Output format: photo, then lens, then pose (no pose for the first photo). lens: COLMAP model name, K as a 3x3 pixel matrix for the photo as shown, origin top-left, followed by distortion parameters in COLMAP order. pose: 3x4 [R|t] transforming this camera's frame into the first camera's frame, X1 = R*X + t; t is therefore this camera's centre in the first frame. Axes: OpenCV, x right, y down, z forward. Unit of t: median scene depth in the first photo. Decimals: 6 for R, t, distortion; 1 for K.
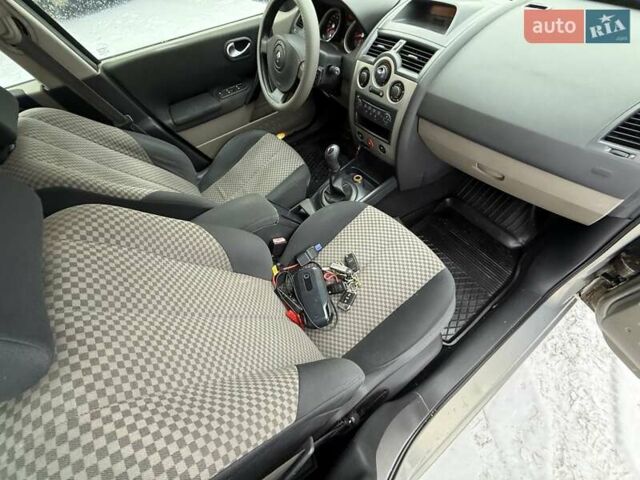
lens RADIAL K [[248.9, 0, 320.0], [0, 248.9, 240.0], [0, 0, 1]] dist [0.001324, 0.000318]
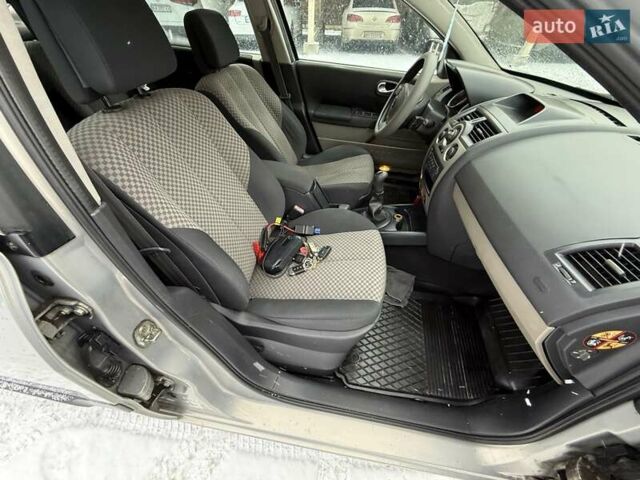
lens RADIAL K [[248.9, 0, 320.0], [0, 248.9, 240.0], [0, 0, 1]] dist [0.001324, 0.000318]
pose [[0.705426, 0.582111, -0.404378, 0.529195], [-0.642786, 0.765812, -0.018919, 0.081177], [0.298665, 0.273274, 0.914396, -0.054801]]
